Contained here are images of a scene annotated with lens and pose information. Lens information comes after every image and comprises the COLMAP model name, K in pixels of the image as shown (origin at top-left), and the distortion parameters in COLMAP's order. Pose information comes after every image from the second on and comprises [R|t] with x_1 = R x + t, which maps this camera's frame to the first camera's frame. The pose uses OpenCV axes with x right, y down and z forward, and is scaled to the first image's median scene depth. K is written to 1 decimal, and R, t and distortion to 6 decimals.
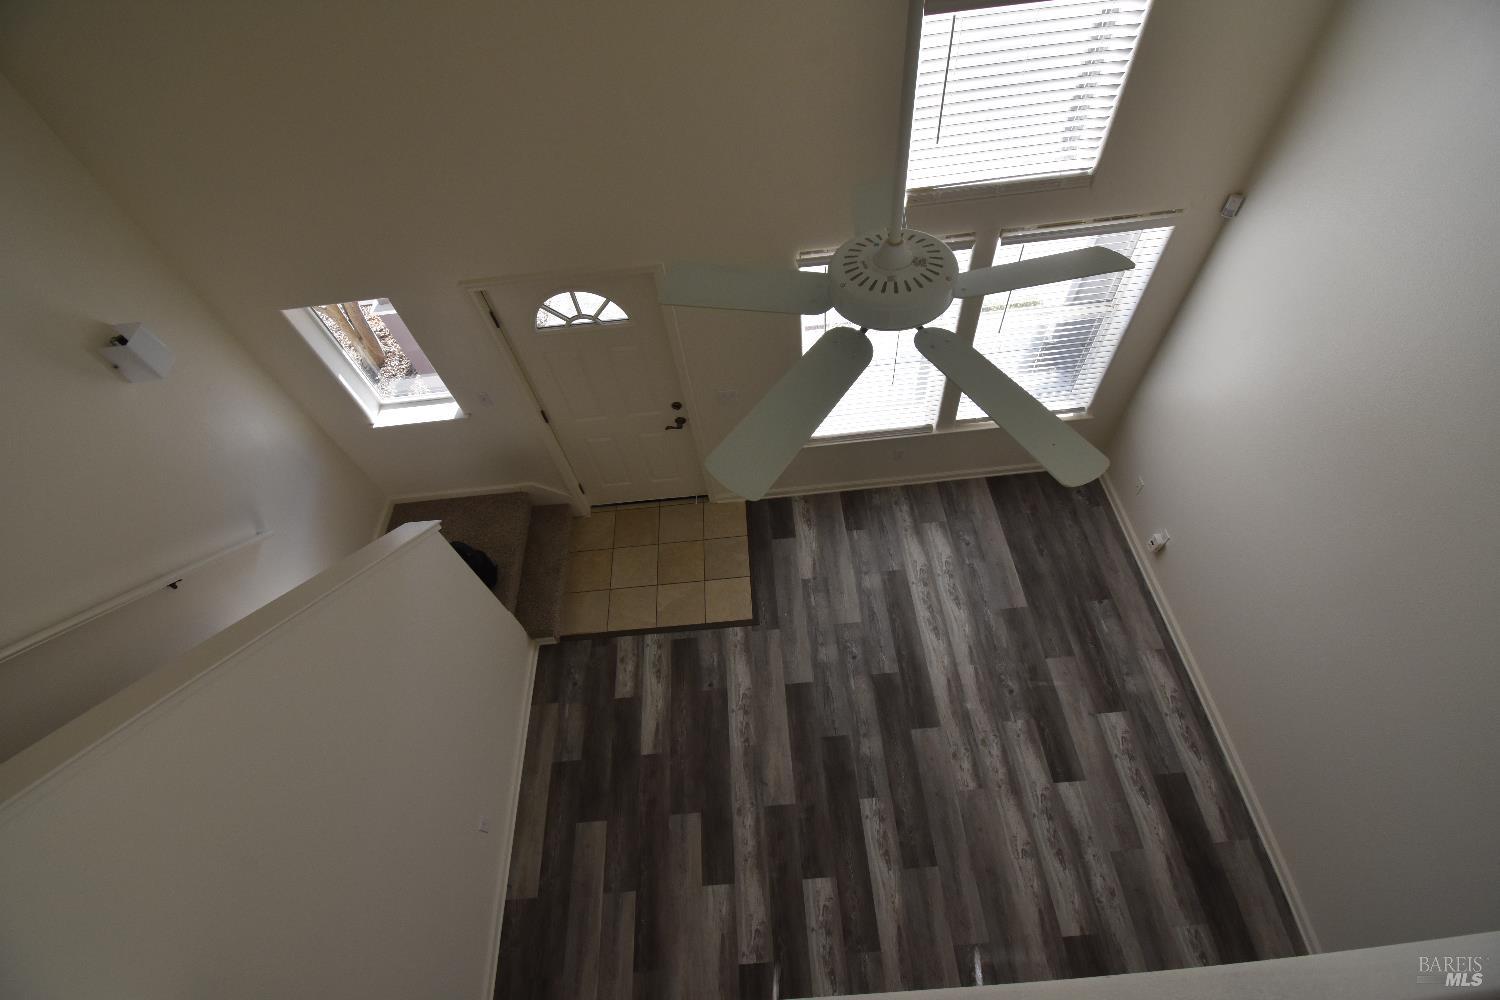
lens RADIAL K [[658.8, 0, 741.7], [0, 658.8, 493.1], [0, 0, 1]] dist [0.001479, -0.011575]
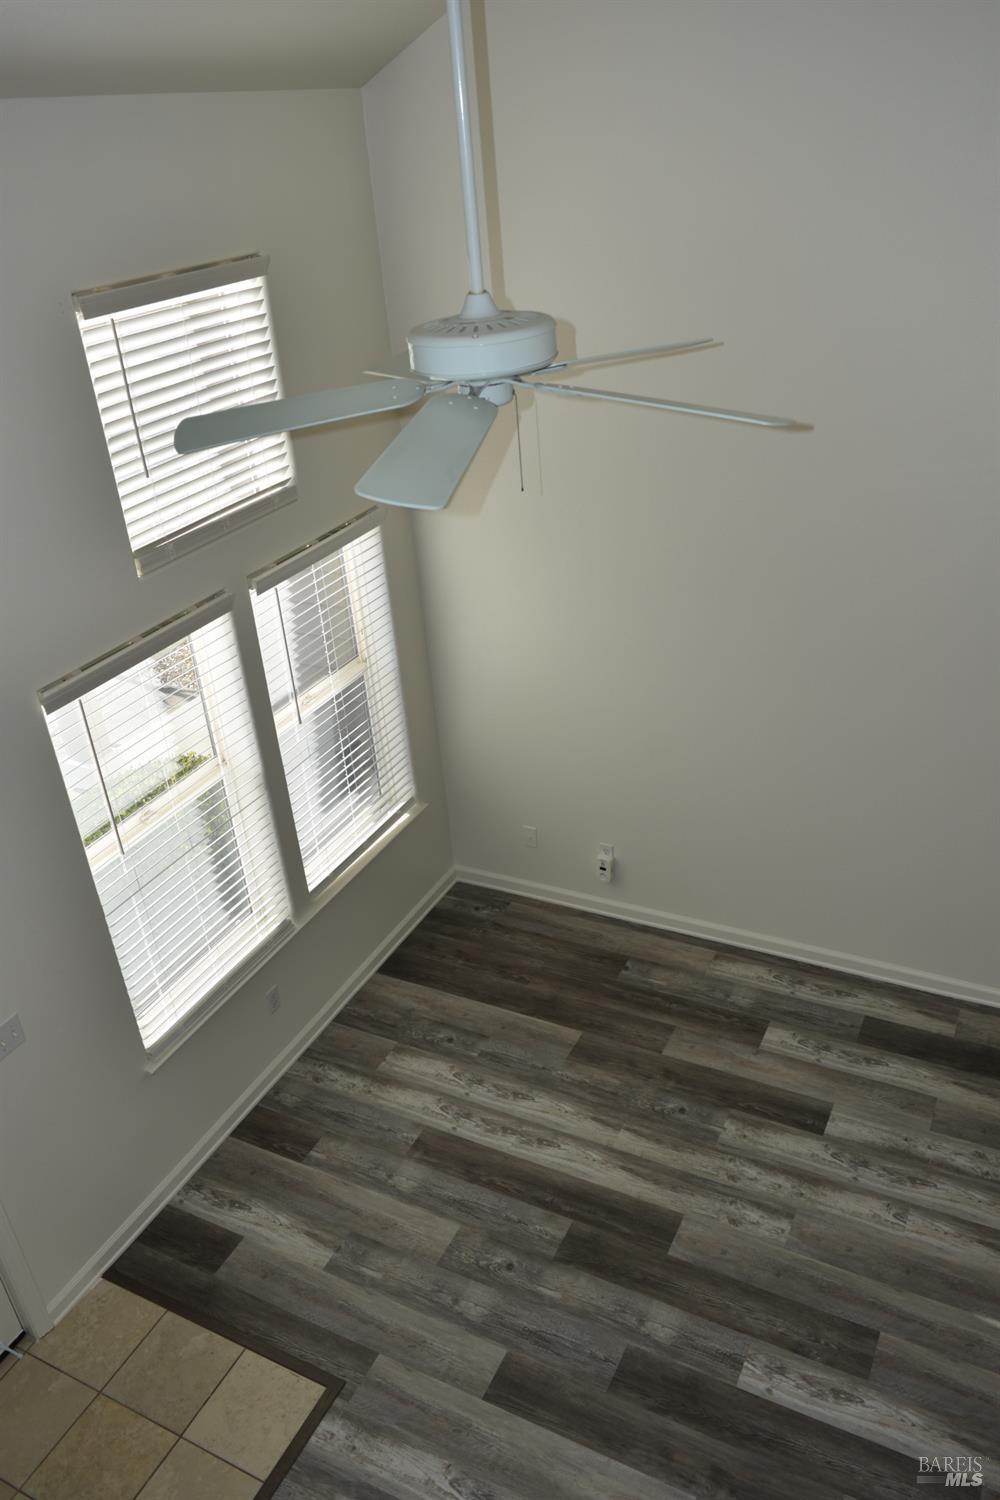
lens RADIAL K [[1161.8, 0, 498.3], [0, 1161.8, 748.0], [0, 0, 1]] dist [-0.034588, 0.025134]
pose [[0.511770, -0.362034, 0.779117, -0.434799], [0.715278, 0.681890, -0.152981, 0.102312], [-0.475887, 0.635577, 0.607926, 0.168111]]
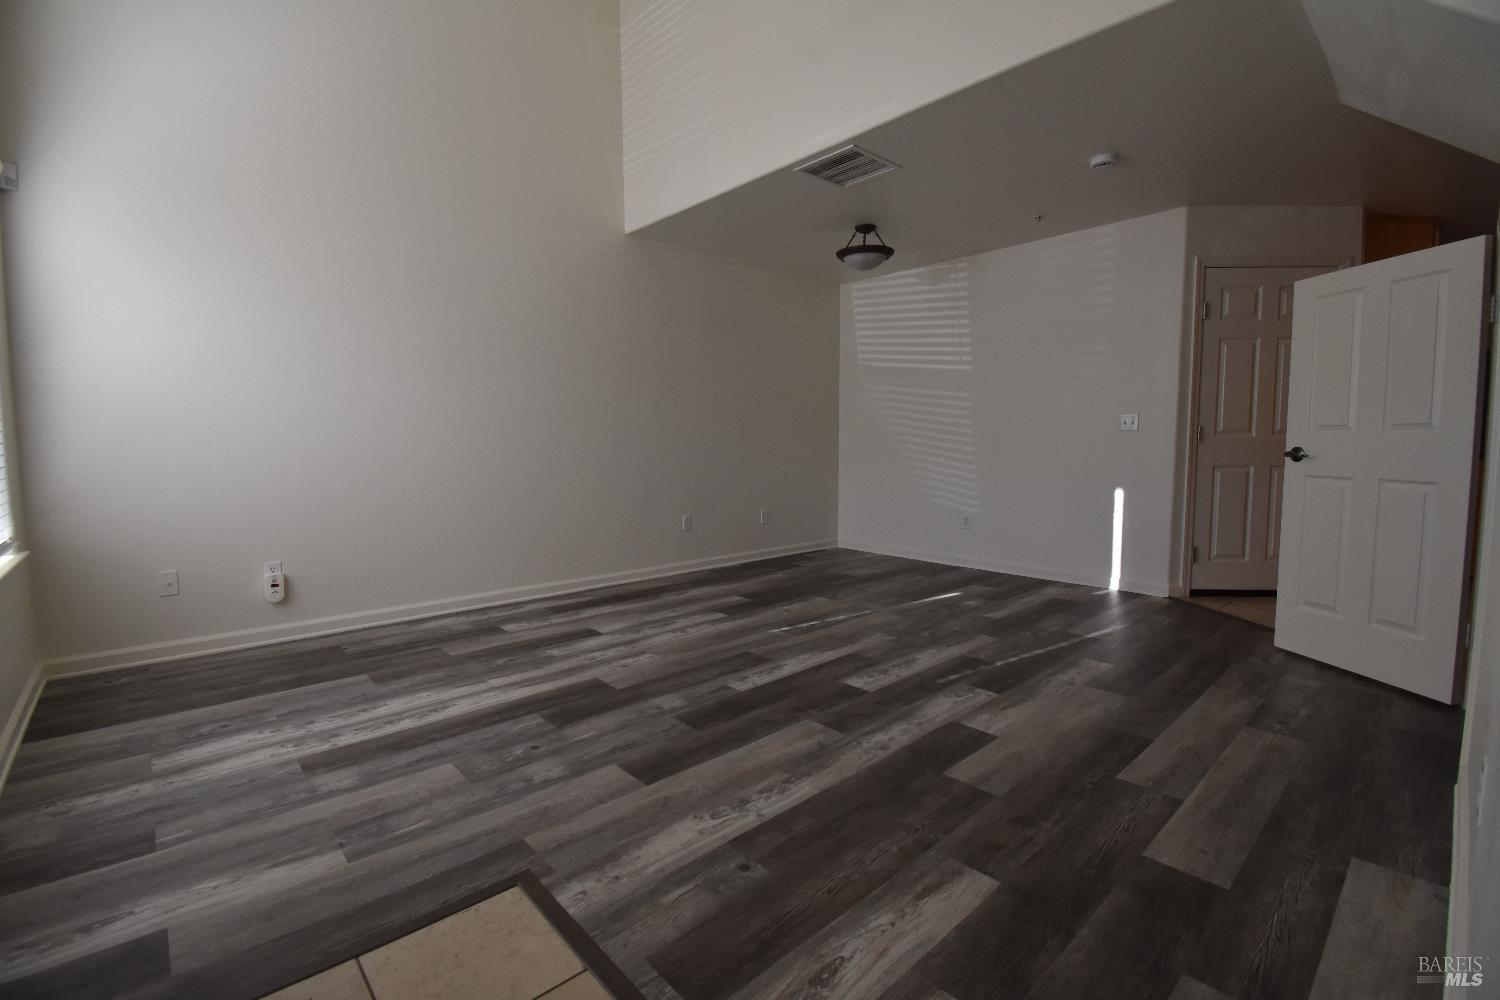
lens RADIAL K [[658.8, 0, 746.7], [0, 658.8, 503.7], [0, 0, 1]] dist [0.001479, -0.011575]
pose [[-0.628571, 0.023098, 0.777409, -0.355601], [0.664068, 0.536262, 0.520996, -0.012391], [-0.404861, 0.843735, -0.352418, 0.996404]]
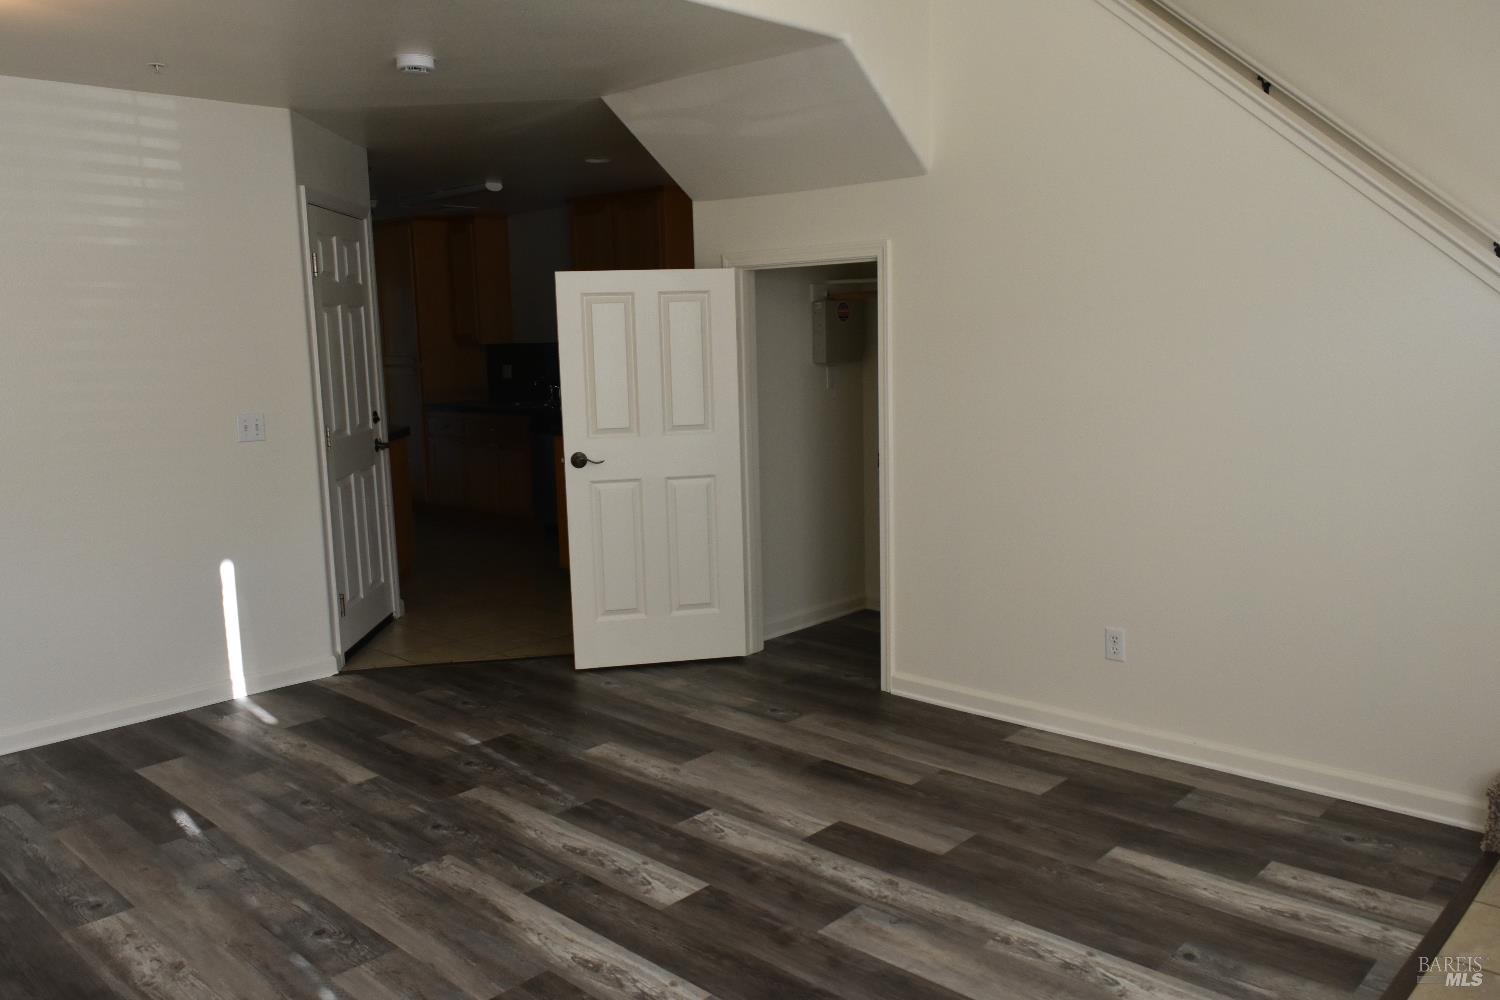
lens RADIAL K [[1161.8, 0, 755.9], [0, 1161.8, 499.3], [0, 0, 1]] dist [-0.034588, 0.025134]
pose [[-0.717730, 0.212233, -0.663190, 0.512292], [-0.501132, 0.503828, 0.703579, -0.169557], [0.483456, 0.837326, -0.255256, 0.869852]]
